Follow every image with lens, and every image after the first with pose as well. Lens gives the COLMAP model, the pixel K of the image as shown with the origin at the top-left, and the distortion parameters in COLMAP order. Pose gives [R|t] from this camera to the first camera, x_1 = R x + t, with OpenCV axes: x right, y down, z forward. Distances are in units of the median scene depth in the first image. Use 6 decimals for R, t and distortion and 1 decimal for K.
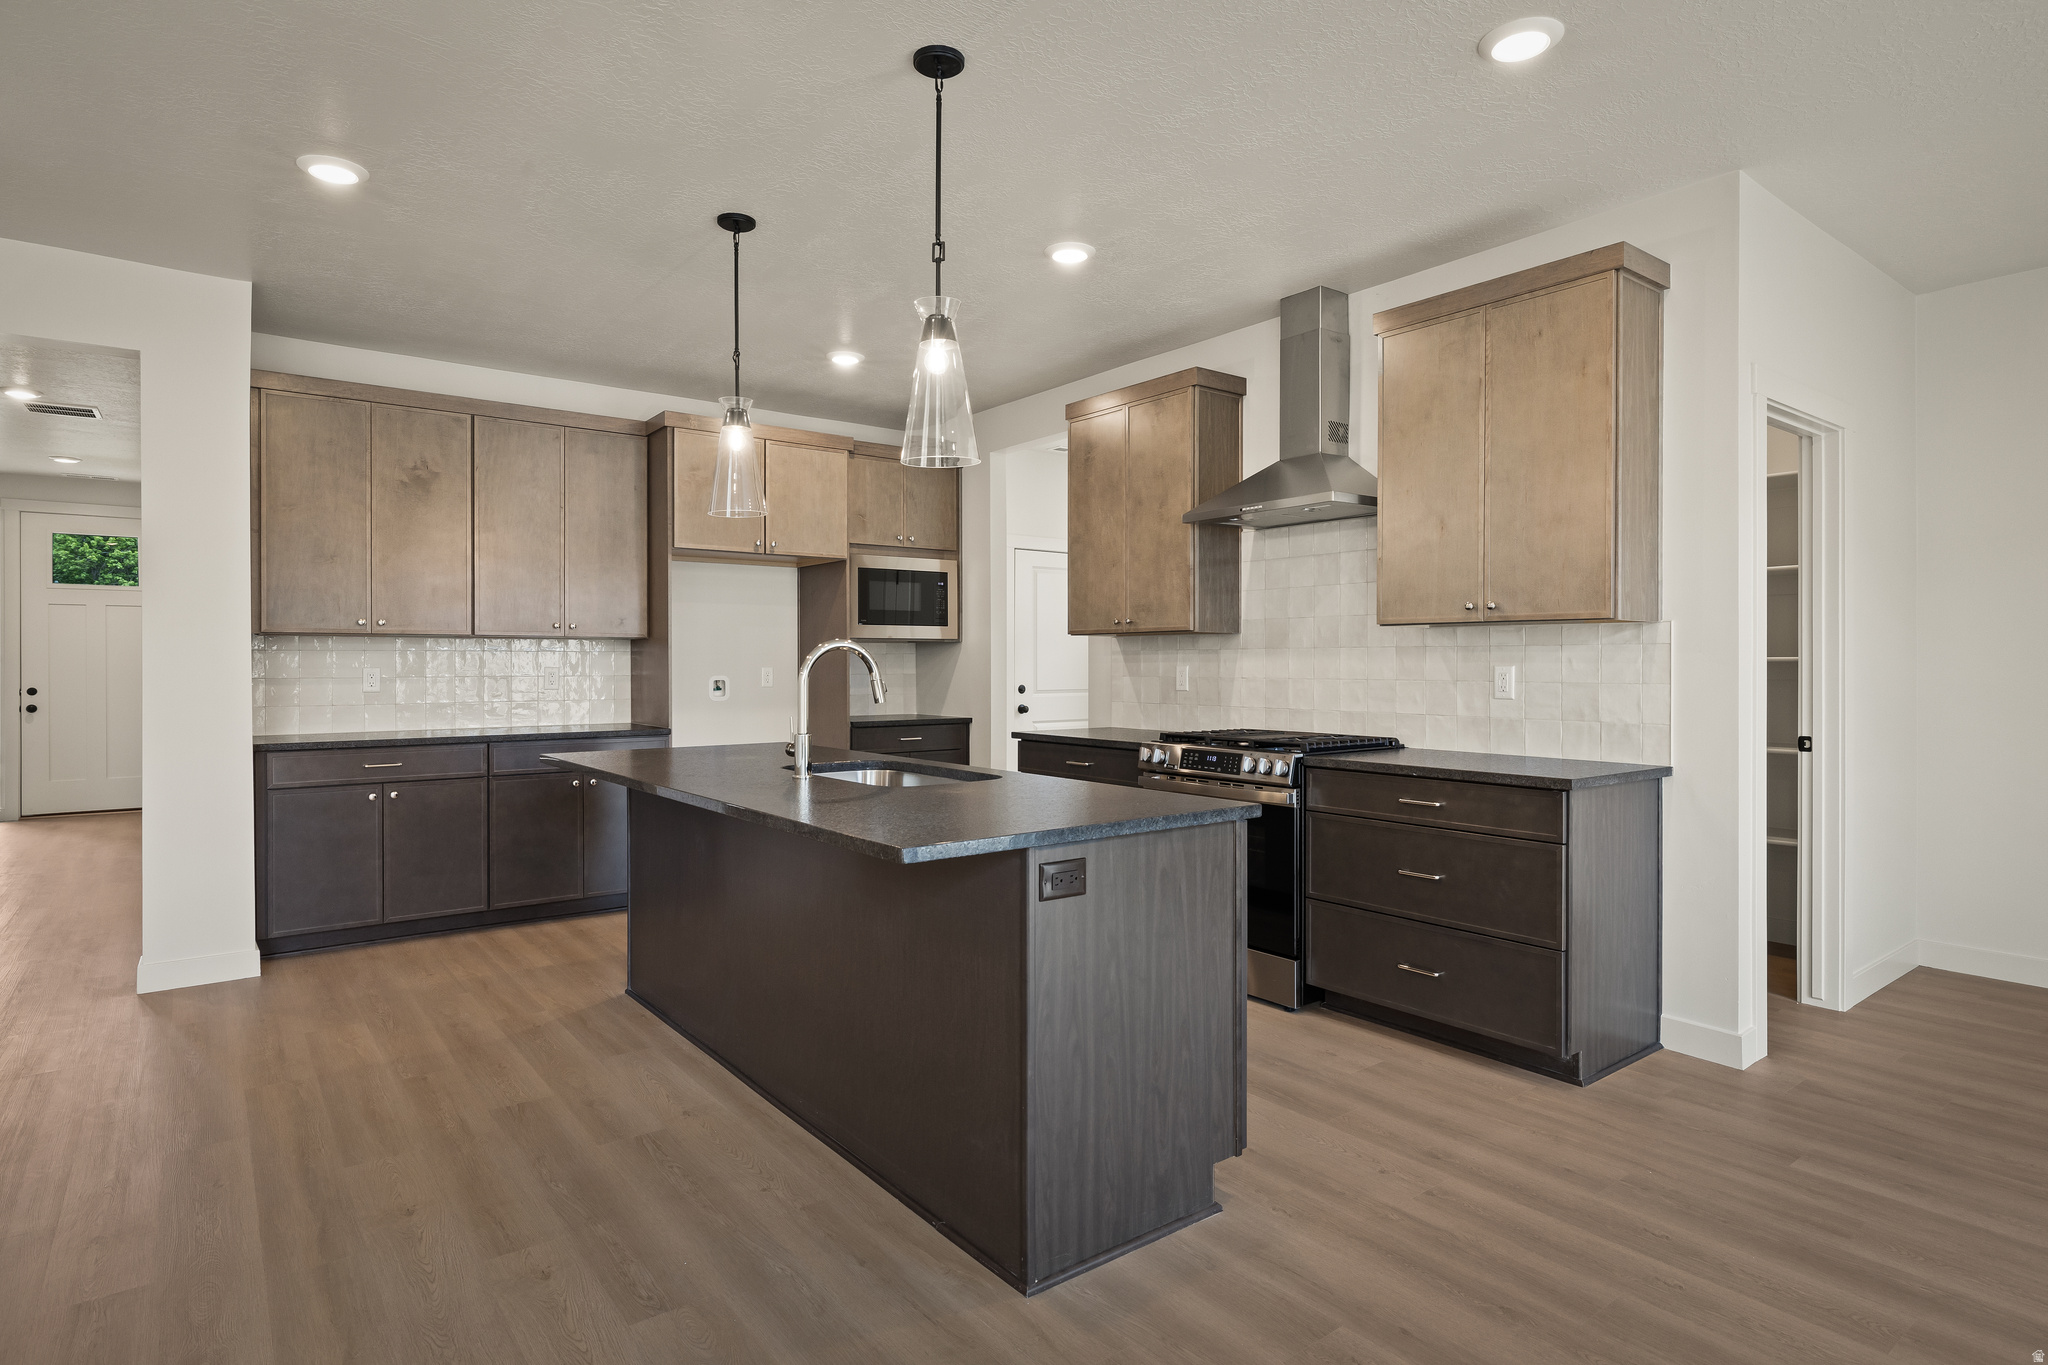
lens RADIAL K [[1086.6, 0, 1015.4], [0, 1086.6, 668.0], [0, 0, 1]] dist [-0.005156, -0.000652]
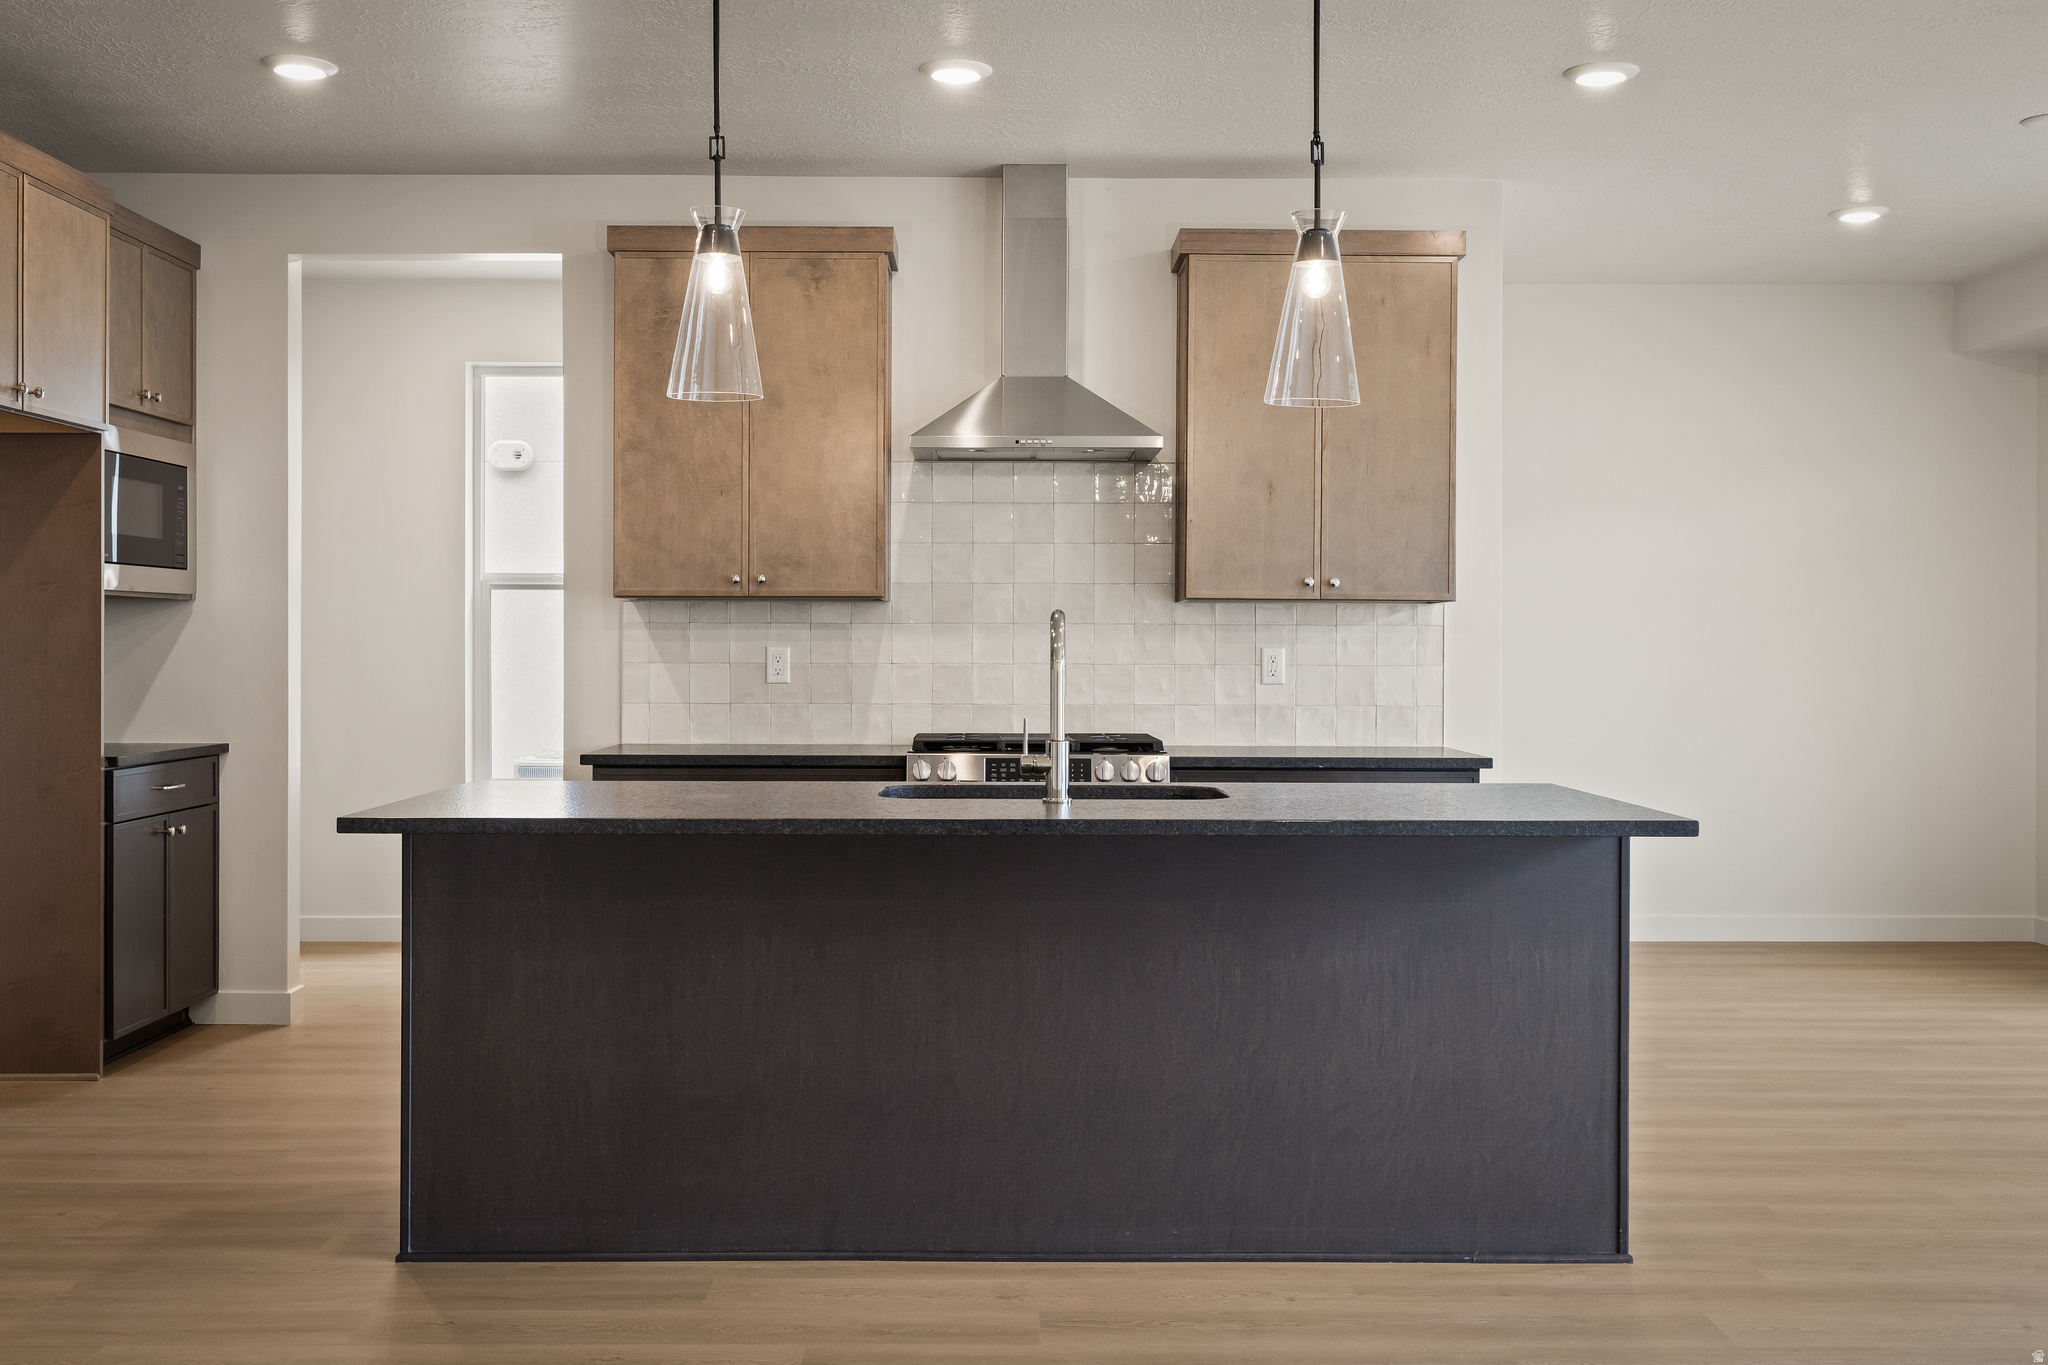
lens RADIAL K [[1986.6, 0, 1024.0], [0, 1986.6, 682.5], [0, 0, 1]] dist [-0.017116, -0.015074]
pose [[0.589358, -0.015005, 0.807733, -0.885946], [0.001155, 0.999842, 0.017731, -0.001973], [-0.807871, -0.009517, 0.589282, 0.172430]]
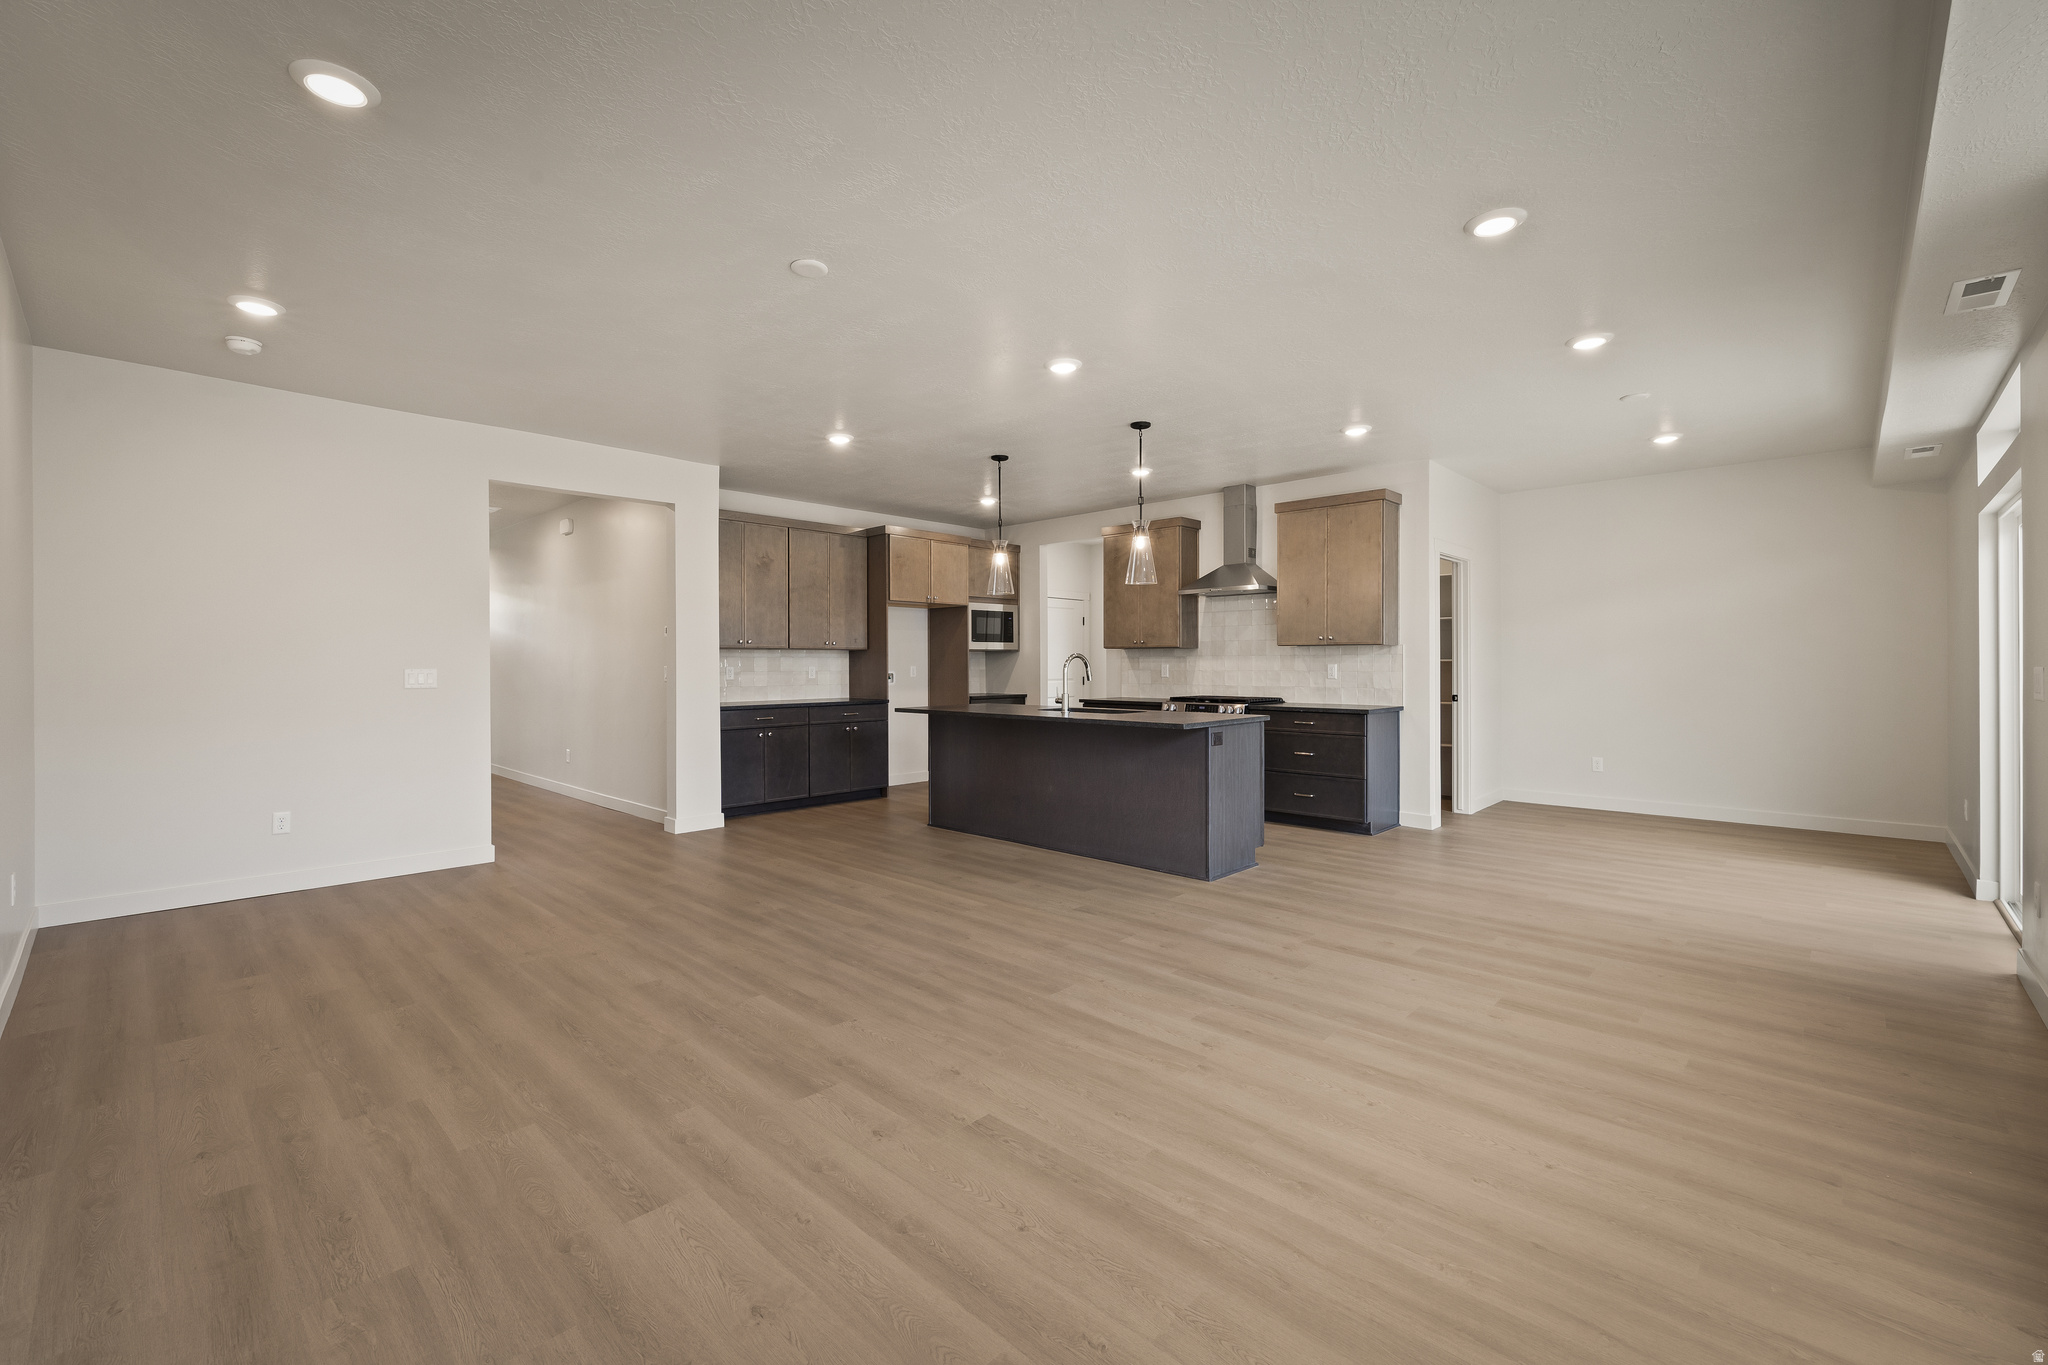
lens RADIAL K [[867.2, 0, 1016.2], [0, 867.2, 667.4], [0, 0, 1]] dist [0.000165, -0.000013]
pose [[0.987889, -0.002394, 0.155143, -0.411825], [0.002416, 0.999997, 0.000046, 0.002689], [-0.155143, 0.000330, 0.987892, -0.581944]]
